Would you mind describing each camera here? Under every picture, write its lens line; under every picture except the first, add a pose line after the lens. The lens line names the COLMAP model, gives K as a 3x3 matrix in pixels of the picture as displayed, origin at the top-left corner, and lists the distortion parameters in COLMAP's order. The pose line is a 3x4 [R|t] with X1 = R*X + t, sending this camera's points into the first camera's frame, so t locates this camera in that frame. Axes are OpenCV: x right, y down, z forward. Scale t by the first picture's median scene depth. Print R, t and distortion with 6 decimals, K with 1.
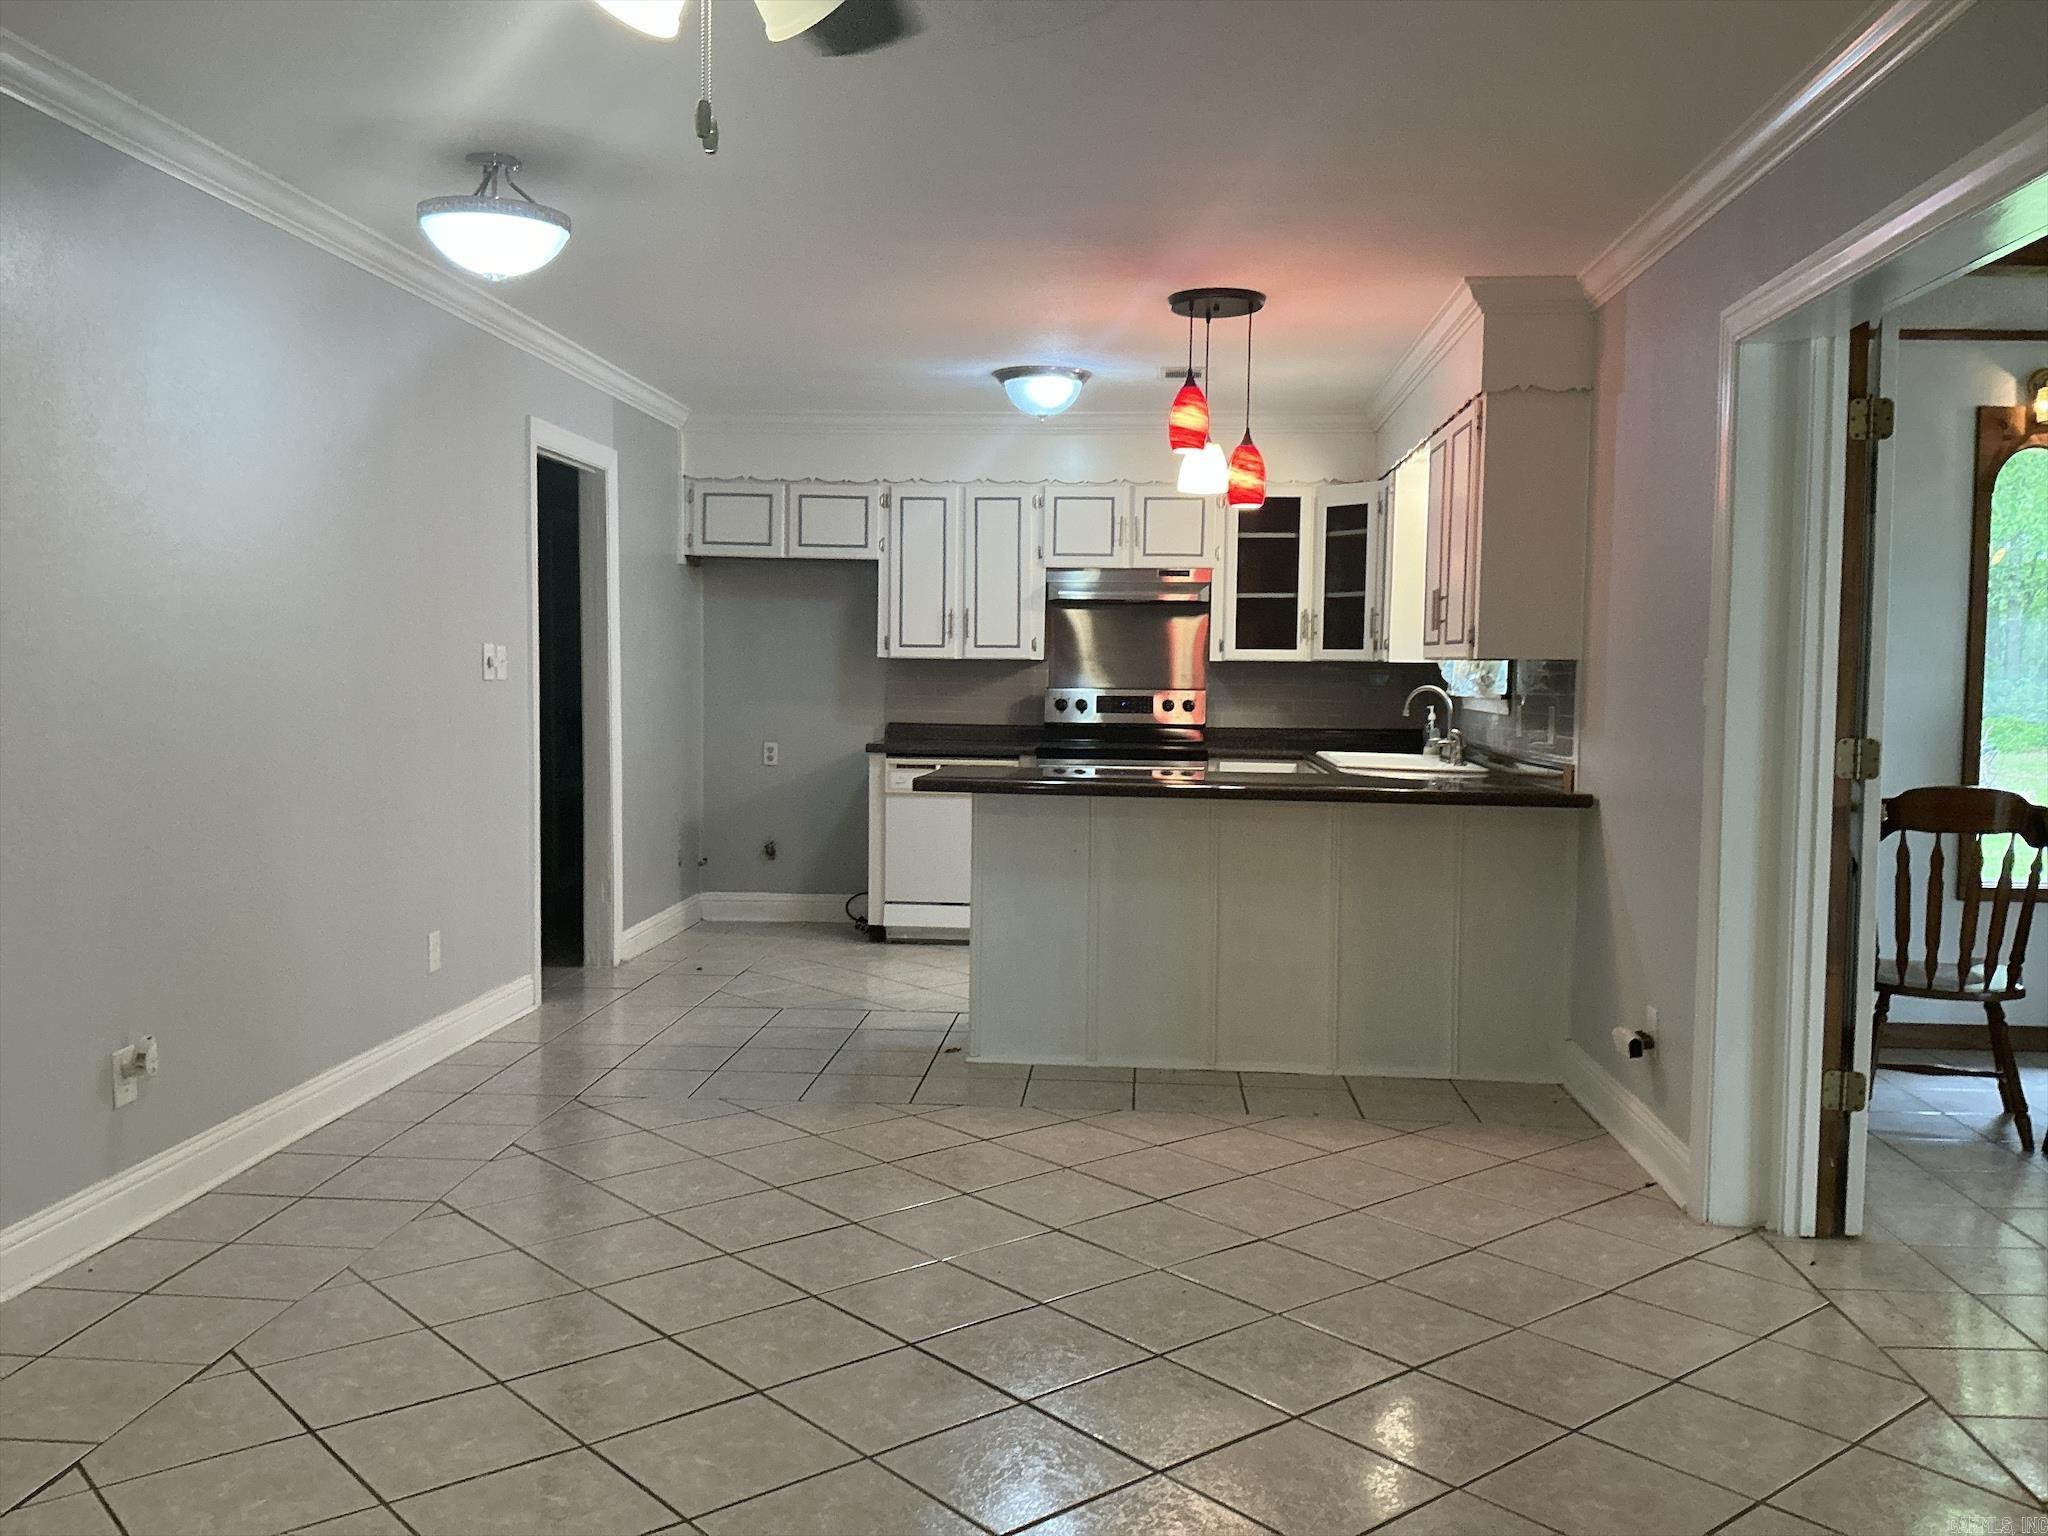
lens RADIAL K [[1717.7, 0, 1050.1], [0, 1717.7, 768.9], [0, 0, 1]] dist [0.148579, -0.331298]
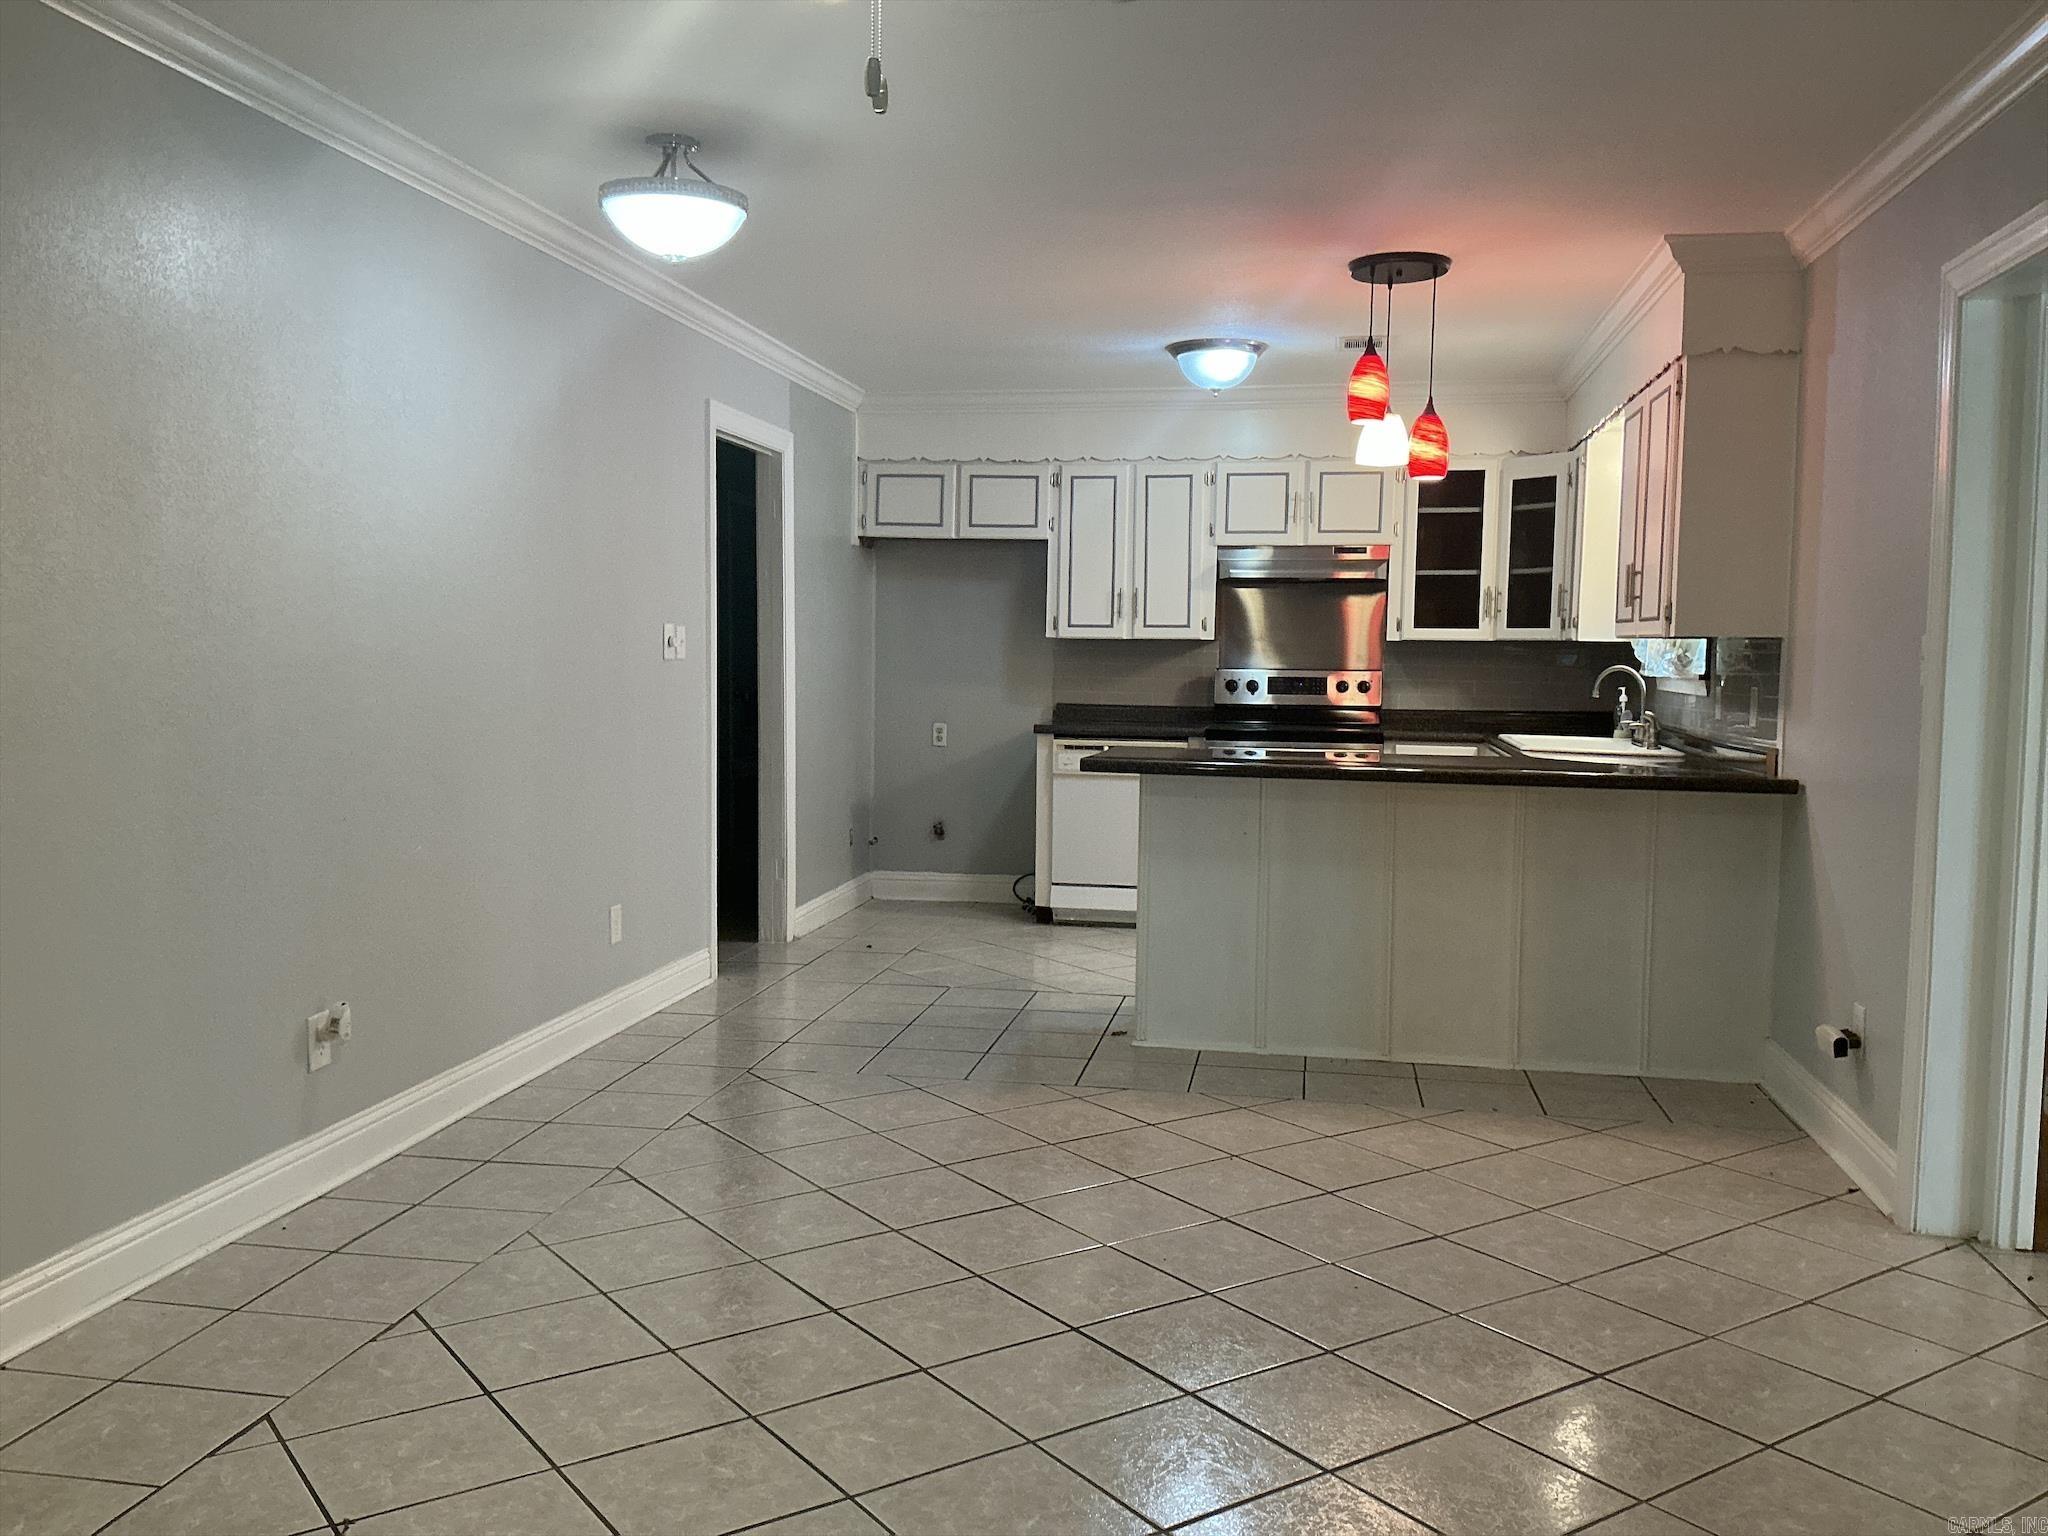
lens RADIAL K [[1679.3, 0, 1056.9], [0, 1679.3, 781.7], [0, 0, 1]] dist [0.140079, -0.323009]
pose [[0.995430, 0.008755, -0.095095, -0.001100], [-0.007480, 0.999877, 0.013752, 0.005549], [0.095204, -0.012978, 0.995373, 0.035564]]
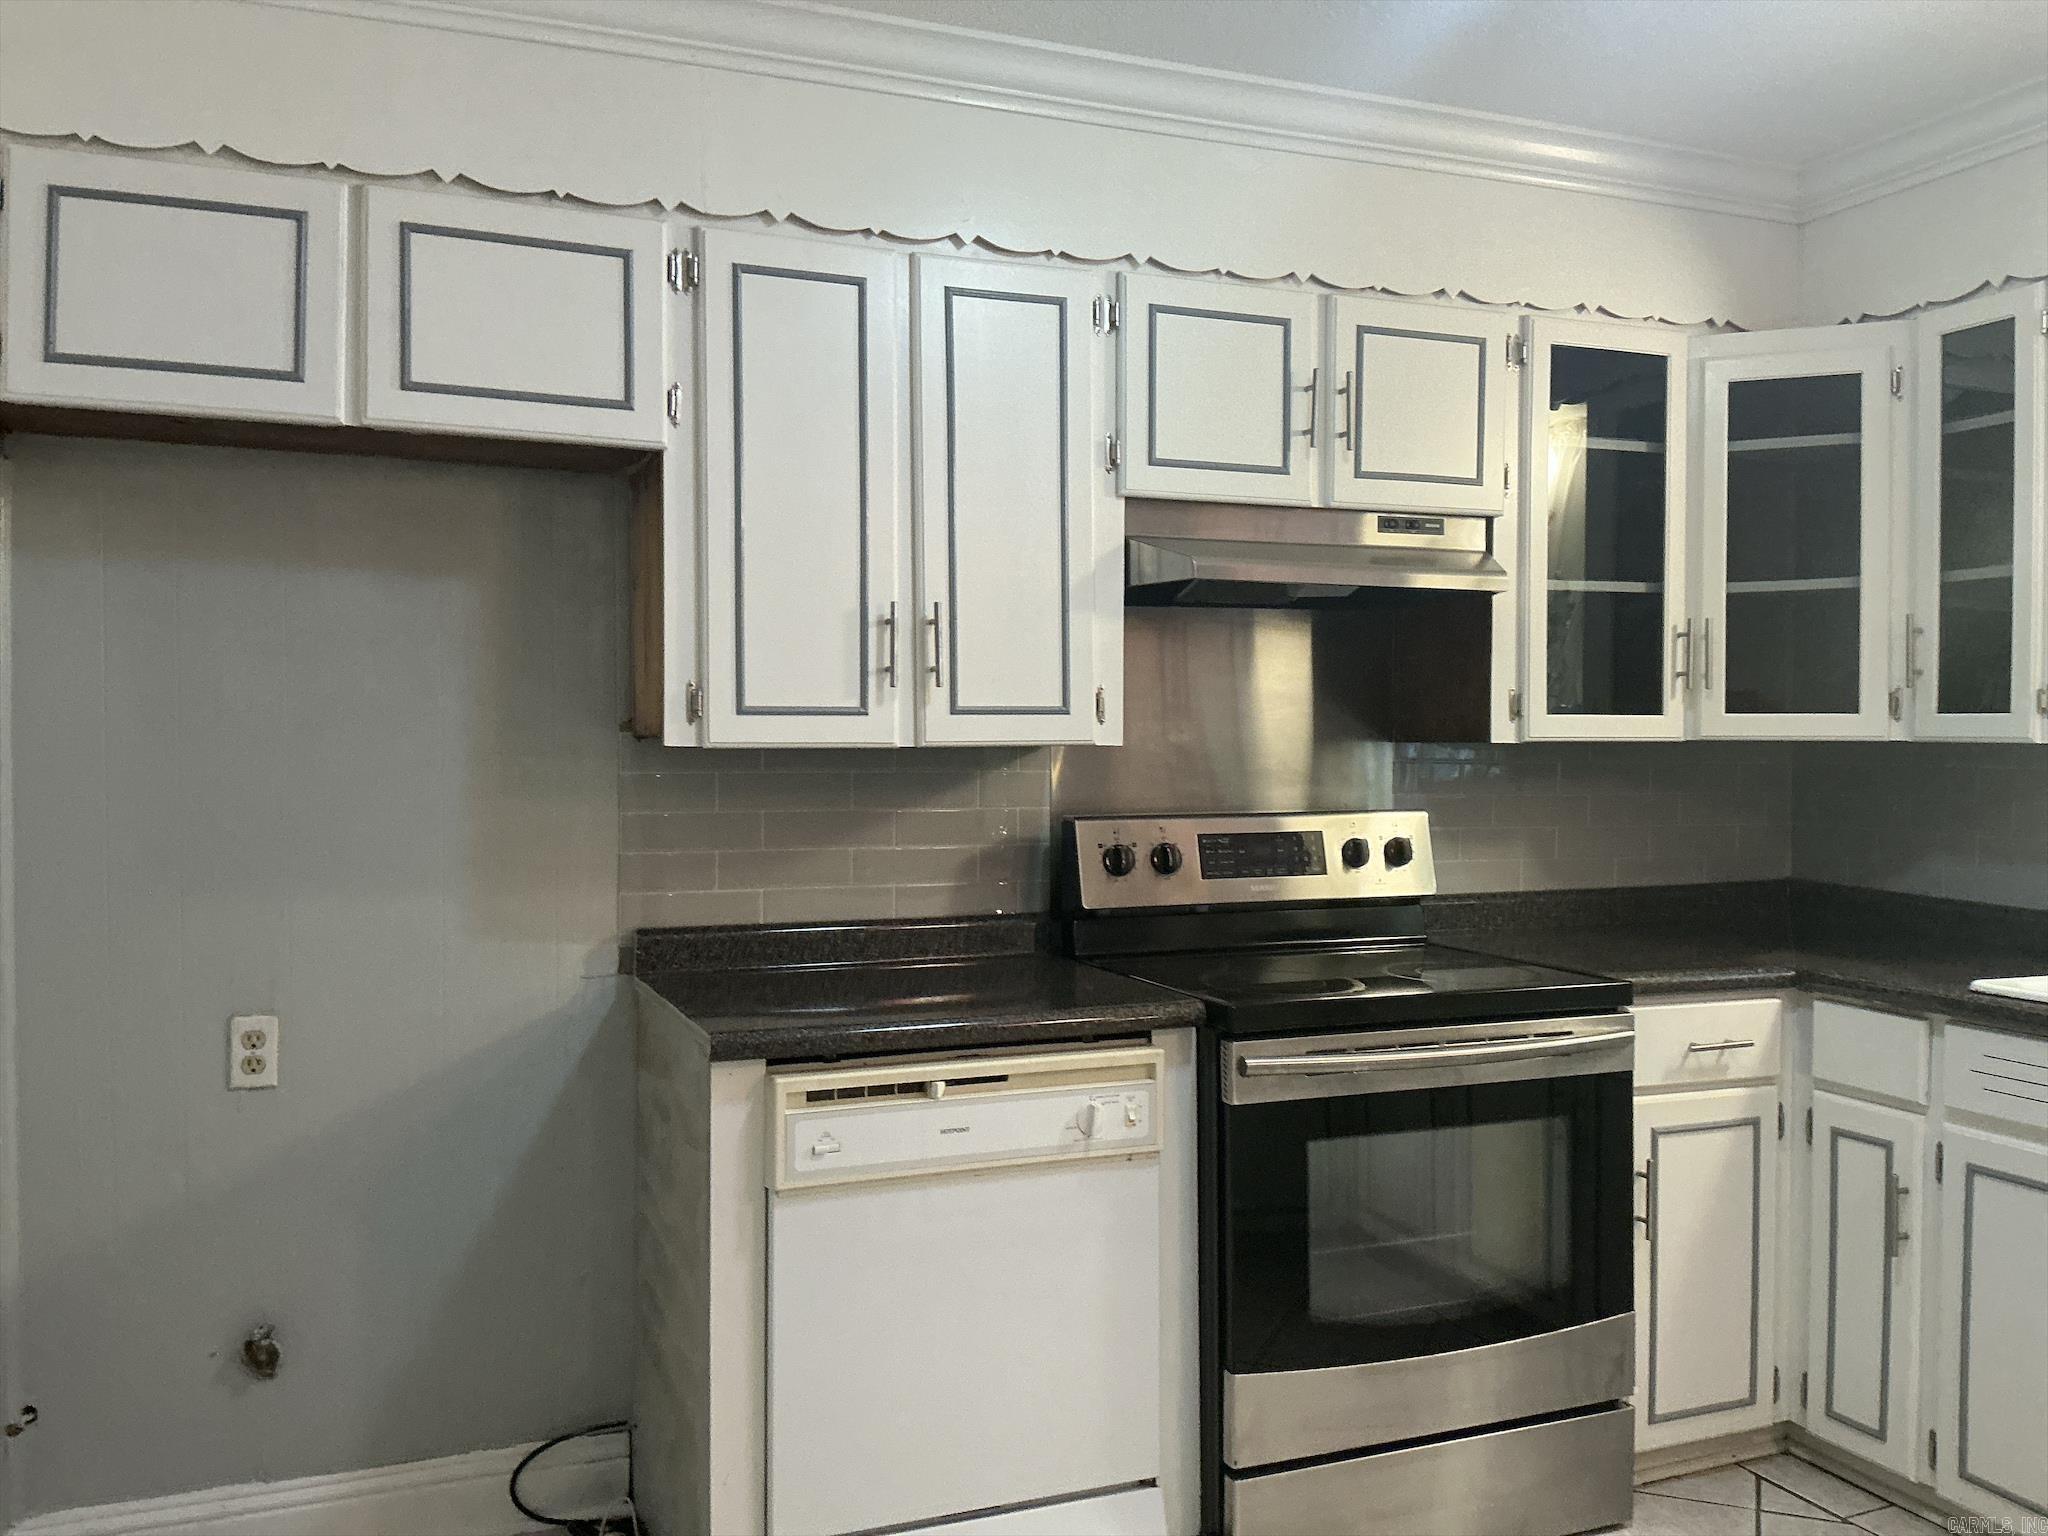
lens RADIAL K [[1696.0, 0, 1021.3], [0, 1696.0, 766.1], [0, 0, 1]] dist [0.135051, -0.300956]
pose [[0.892864, -0.021507, 0.449813, -0.204374], [0.035900, 0.999079, -0.023489, -0.056226], [-0.448894, 0.037121, 0.892814, 0.748382]]
